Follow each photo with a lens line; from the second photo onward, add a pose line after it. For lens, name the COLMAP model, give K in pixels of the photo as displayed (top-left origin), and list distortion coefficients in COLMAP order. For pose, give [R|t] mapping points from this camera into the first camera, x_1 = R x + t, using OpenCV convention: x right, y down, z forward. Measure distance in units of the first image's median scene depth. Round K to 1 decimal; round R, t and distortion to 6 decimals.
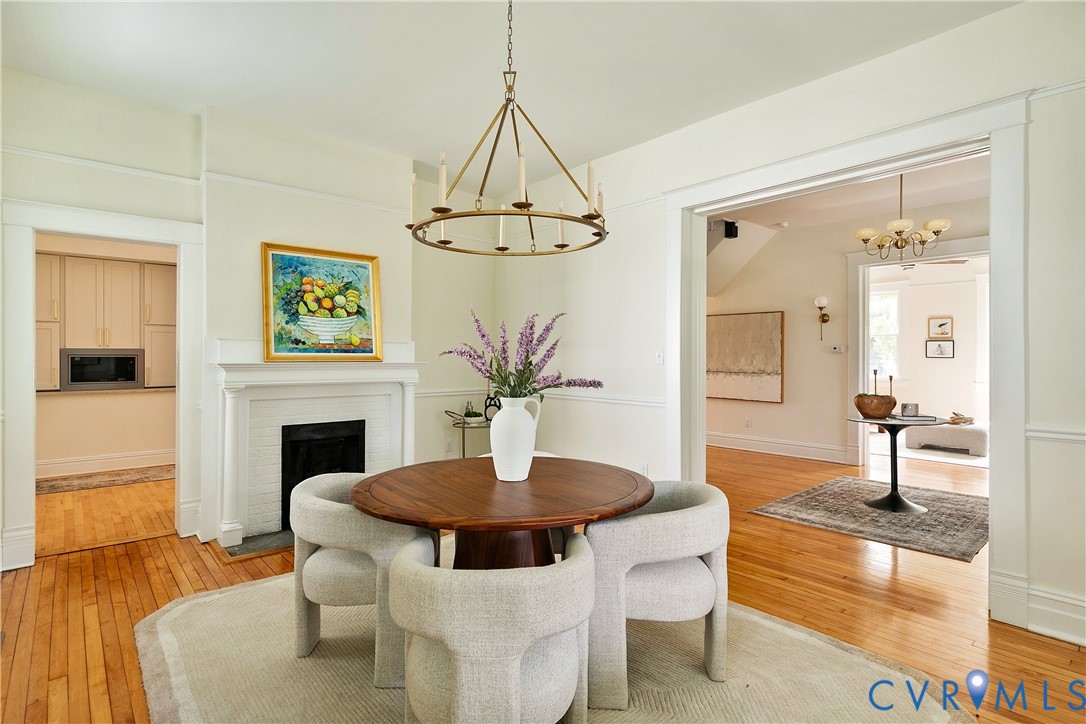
lens RADIAL K [[540.1, 0, 534.0], [0, 540.1, 356.9], [0, 0, 1]] dist [0.015576, 0.000035]
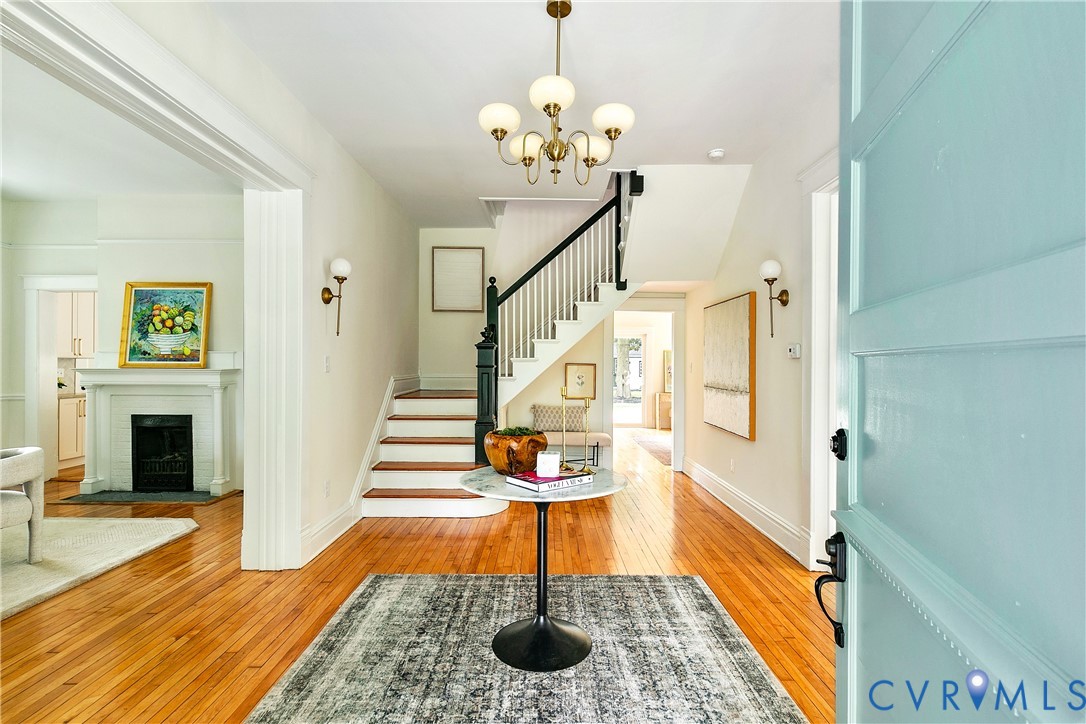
lens RADIAL K [[485.6, 0, 539.3], [0, 485.6, 370.1], [0, 0, 1]] dist [-0.000853, 0.001255]
pose [[0.761206, 0.003738, -0.648499, 1.075401], [-0.003335, 0.999993, 0.001849, 0.008616], [0.648502, 0.000755, 0.761213, 0.704461]]
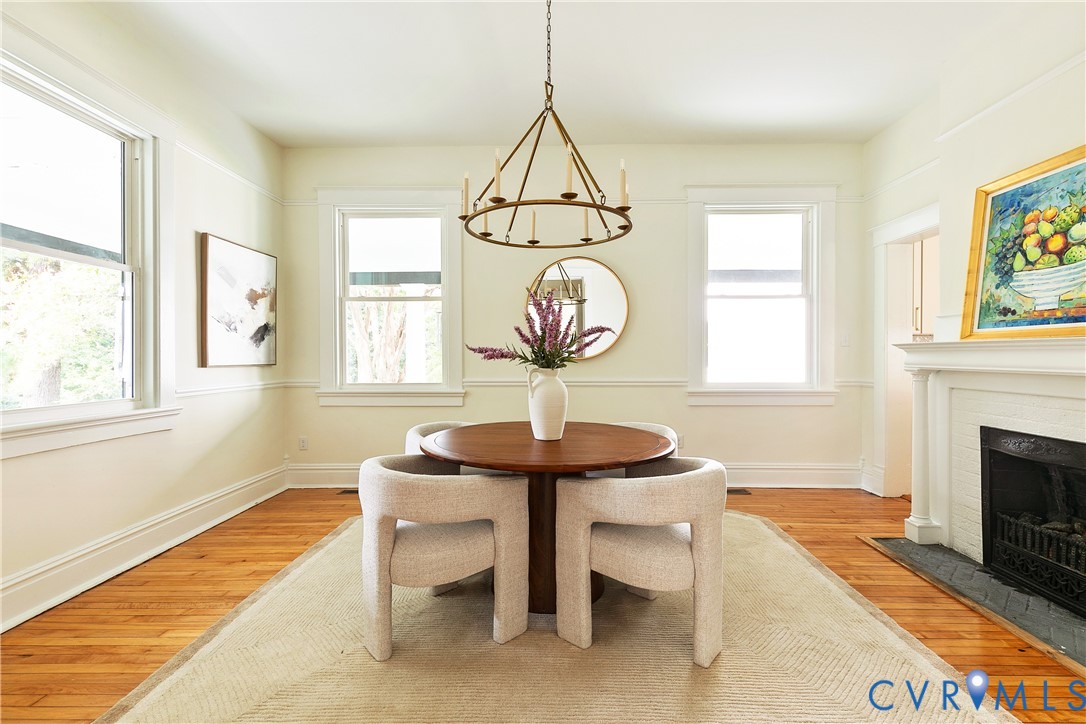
lens RADIAL K [[485.6, 0, 539.2], [0, 485.6, 360.6], [0, 0, 1]] dist [-0.000853, 0.001255]
pose [[-0.659174, 0.007243, -0.751955, 0.427725], [0.000608, 0.999958, 0.009099, 0.028898], [0.751990, 0.005541, -0.659151, 0.944159]]
